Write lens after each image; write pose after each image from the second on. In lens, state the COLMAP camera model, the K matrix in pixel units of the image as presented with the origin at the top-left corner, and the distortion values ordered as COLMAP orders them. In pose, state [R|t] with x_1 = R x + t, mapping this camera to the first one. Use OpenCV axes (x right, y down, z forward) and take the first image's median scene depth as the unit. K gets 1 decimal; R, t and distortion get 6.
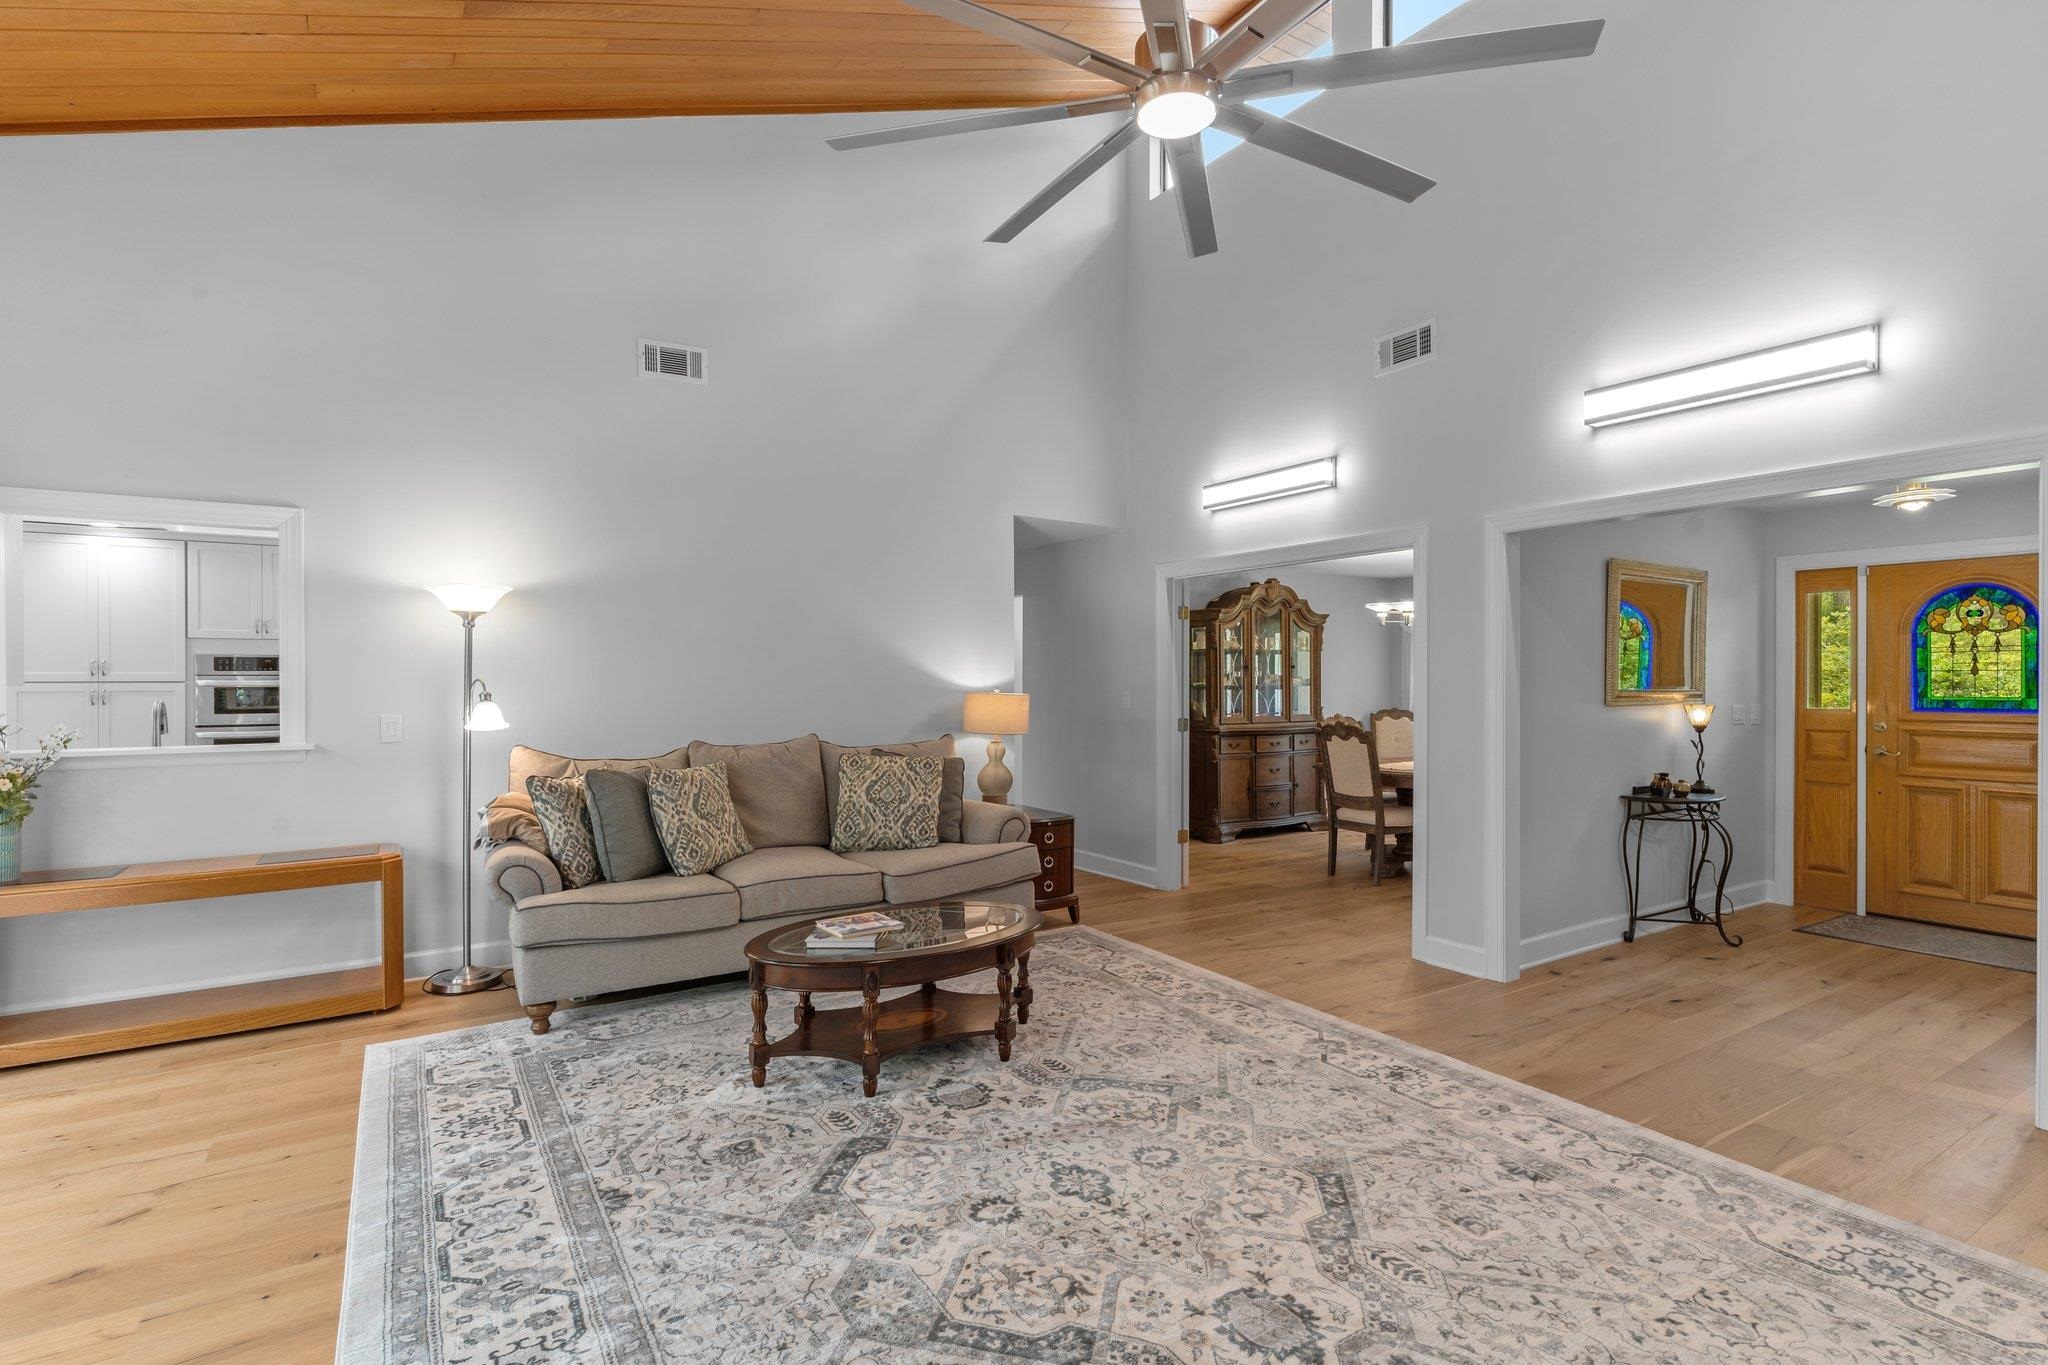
lens RADIAL K [[984.0, 0, 1021.4], [0, 984.0, 680.7], [0, 0, 1]] dist [0.001932, -0.000659]
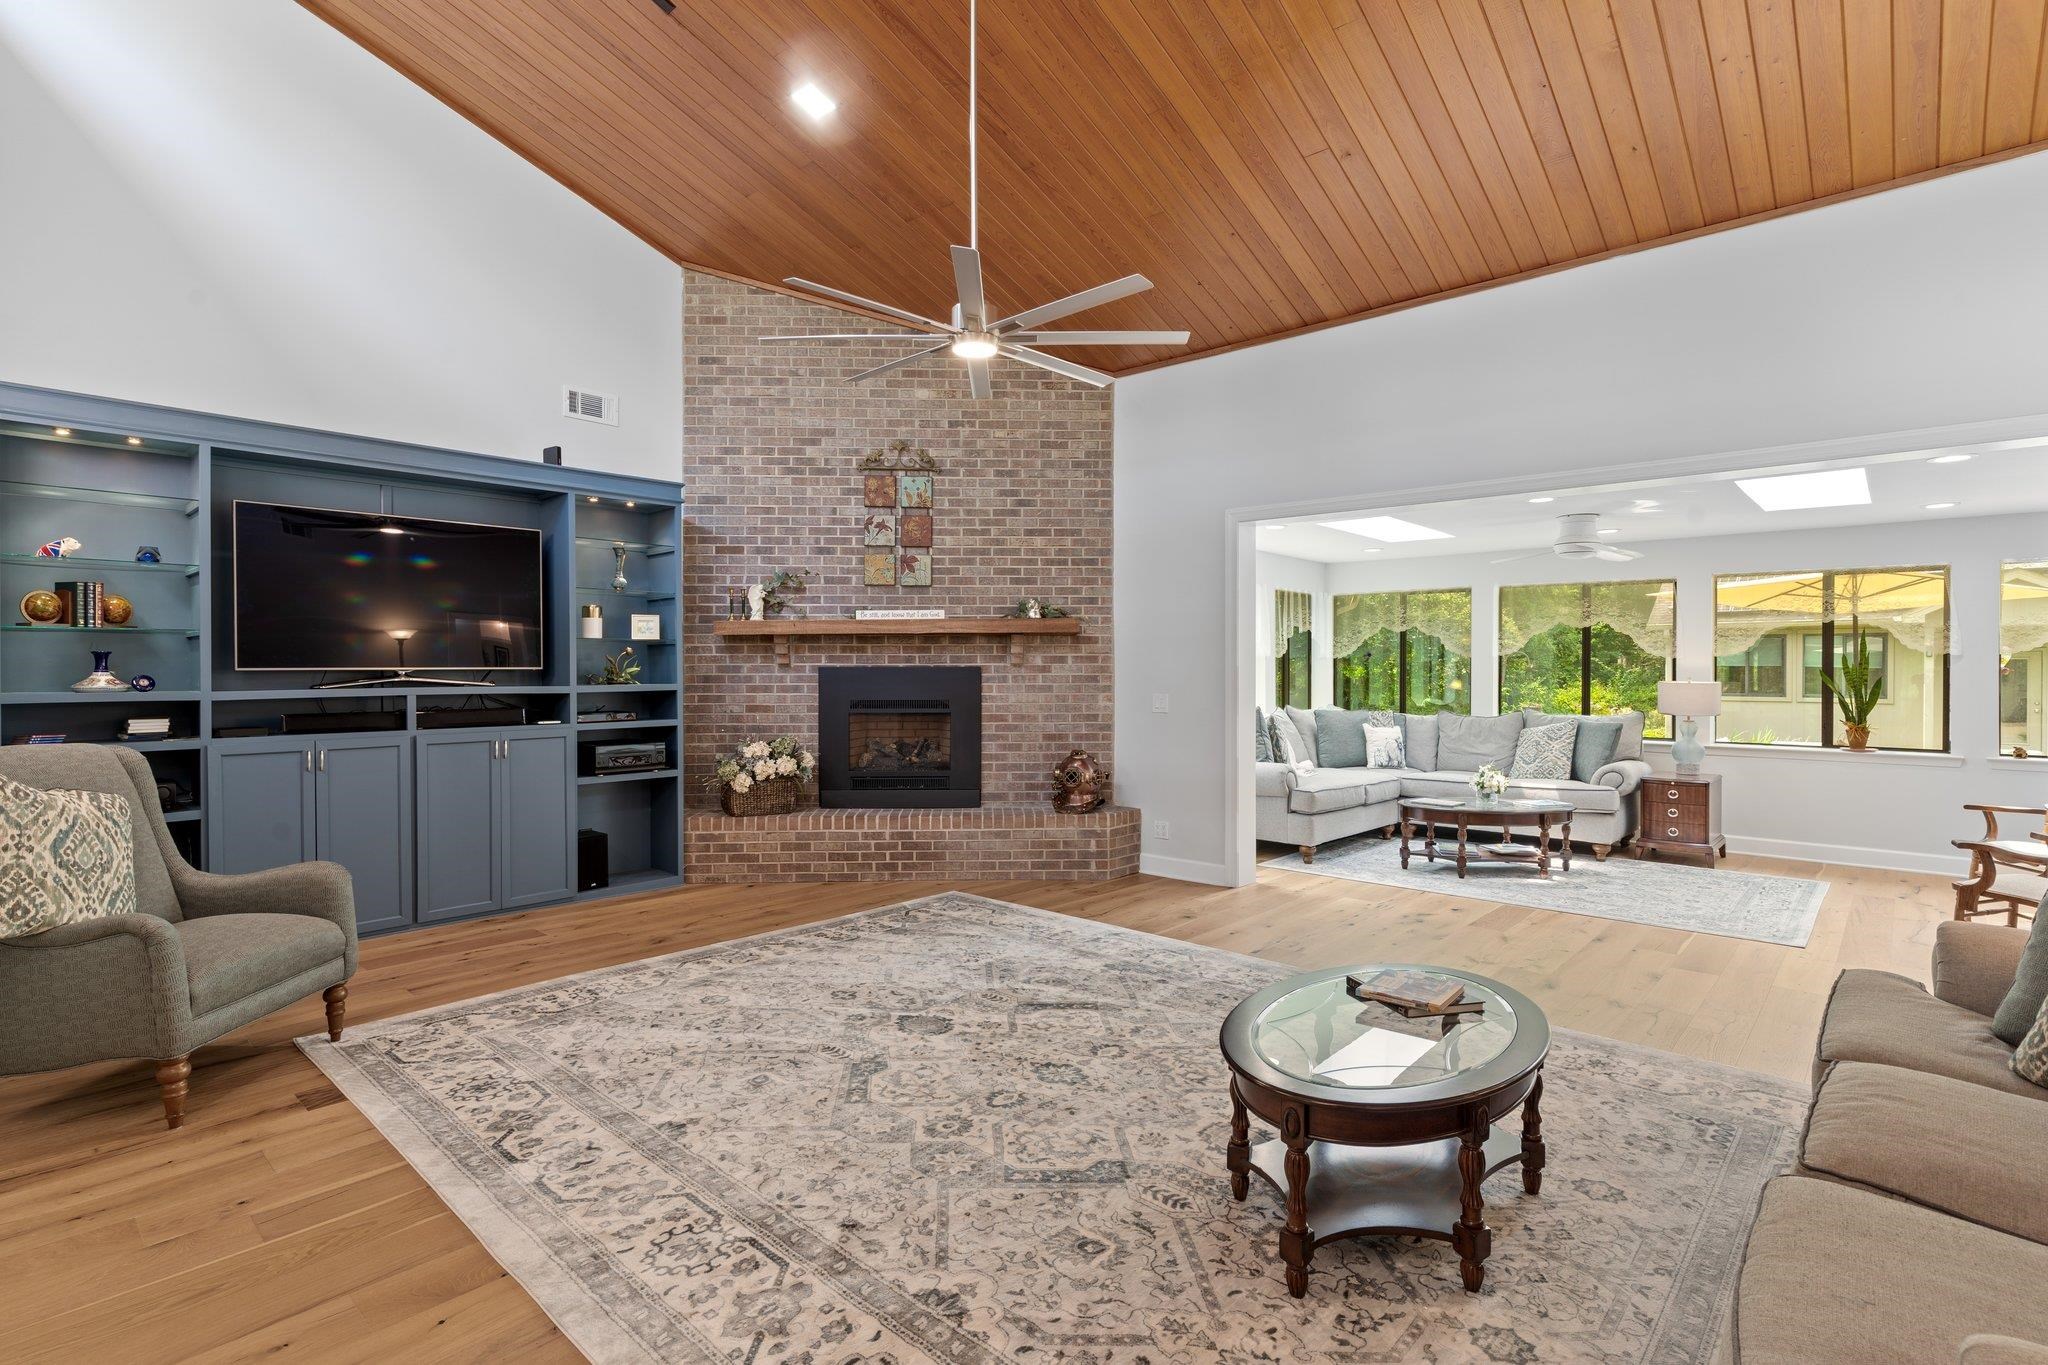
lens RADIAL K [[984.9, 0, 1027.6], [0, 984.9, 670.4], [0, 0, 1]] dist [0.001837, -0.000005]
pose [[-0.963808, -0.000367, -0.266598, 0.206150], [-0.001528, 0.999990, 0.004146, -0.001671], [0.266594, 0.004404, -0.963799, 1.045964]]
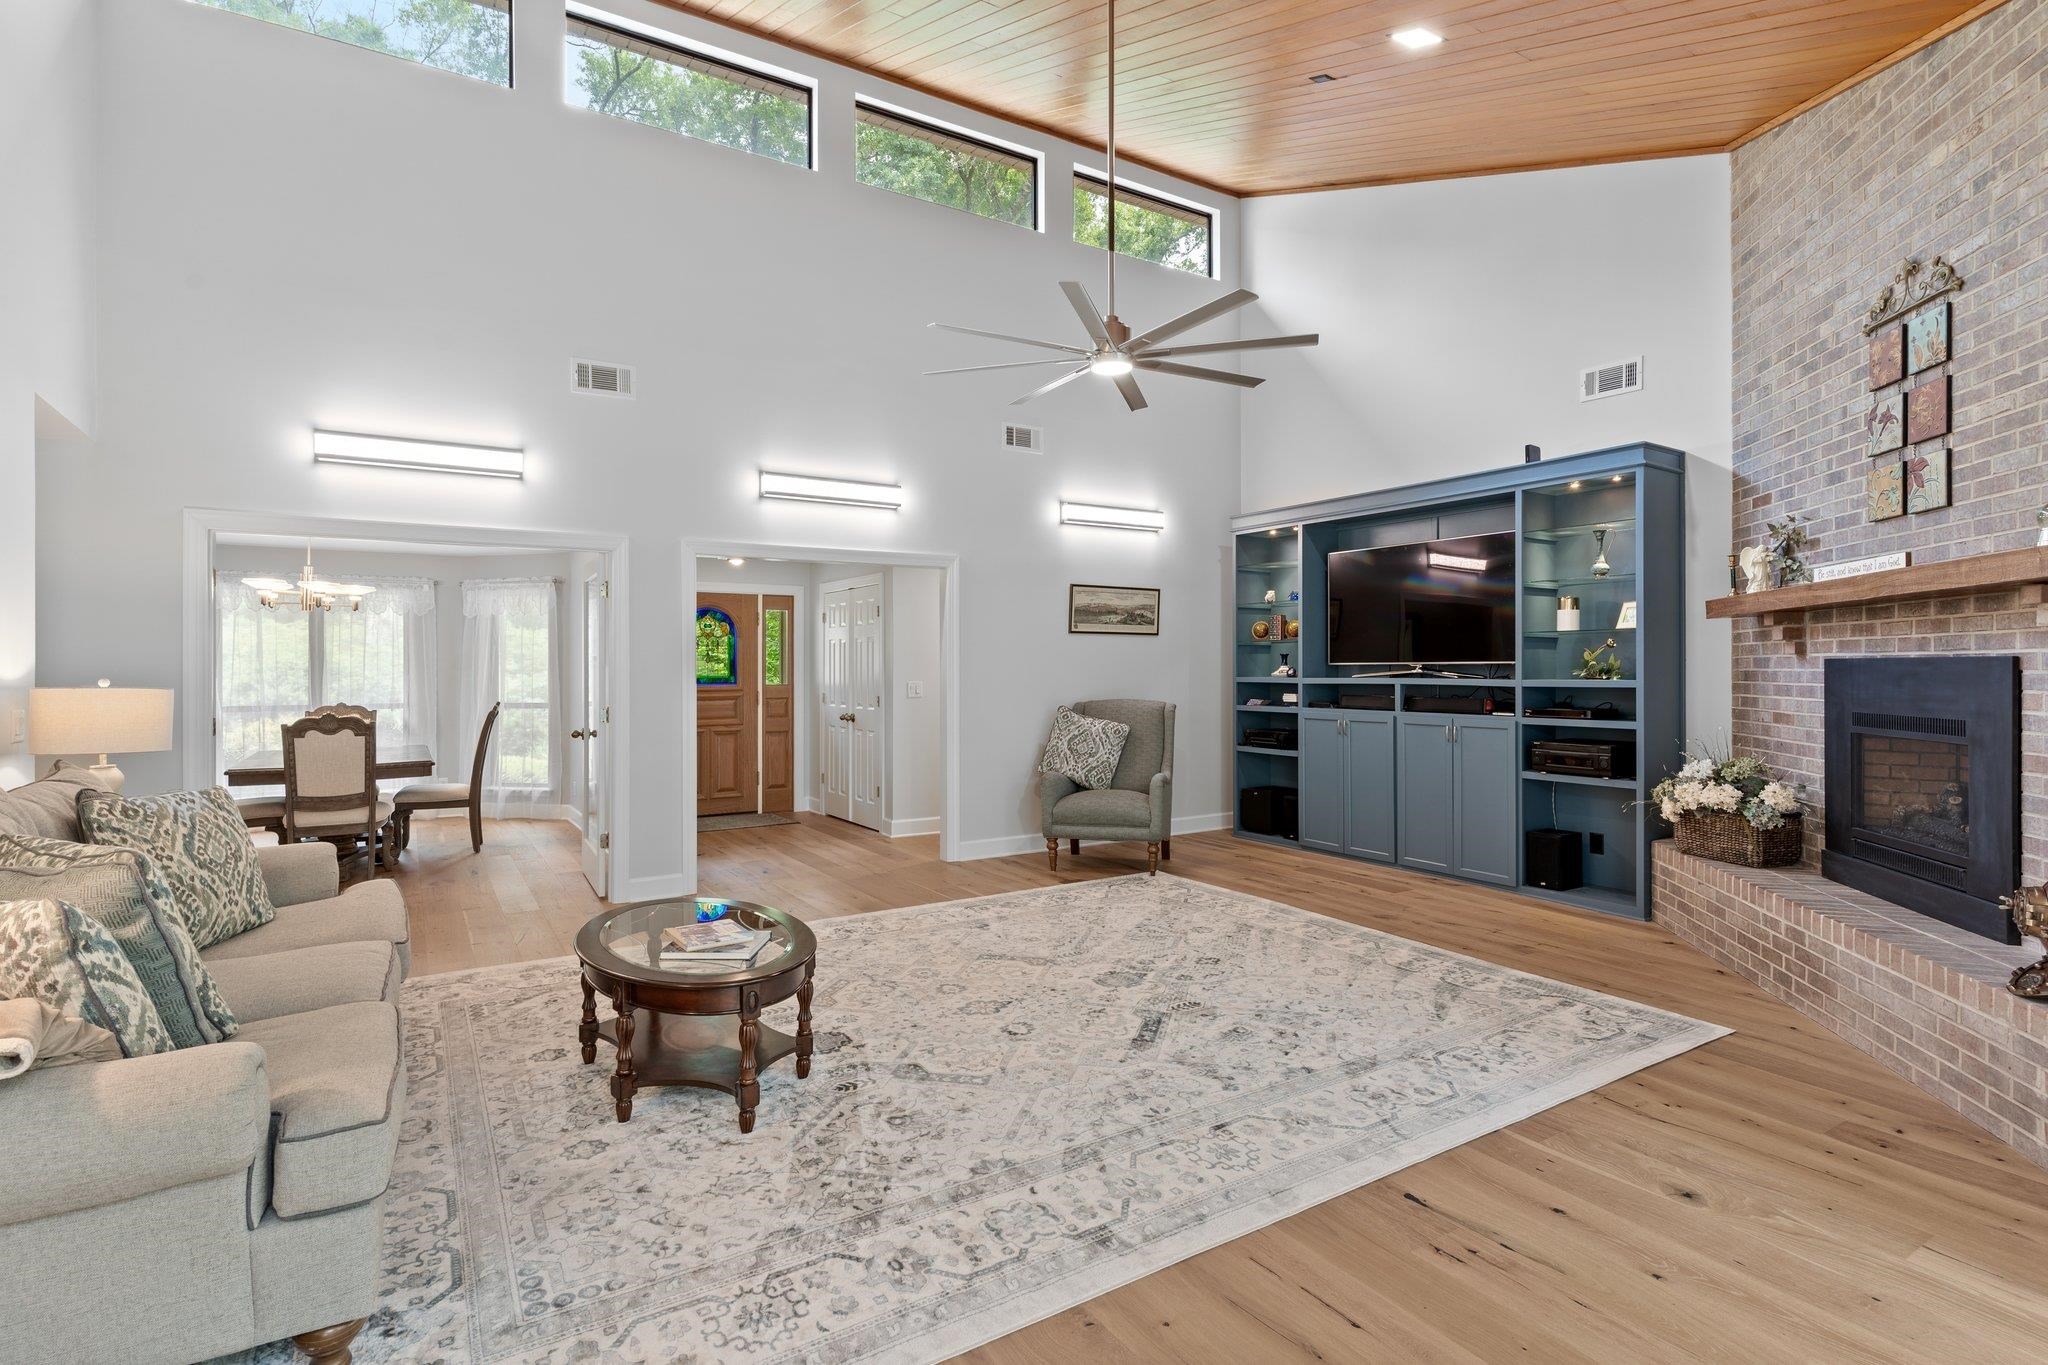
lens RADIAL K [[992.0, 0, 1009.3], [0, 992.0, 662.1], [0, 0, 1]] dist [0.001220, -0.000284]
pose [[0.016097, 0.003502, 0.999864, -0.675889], [0.005254, 0.999980, -0.003587, 0.001632], [-0.999857, 0.005311, 0.016078, 0.447103]]
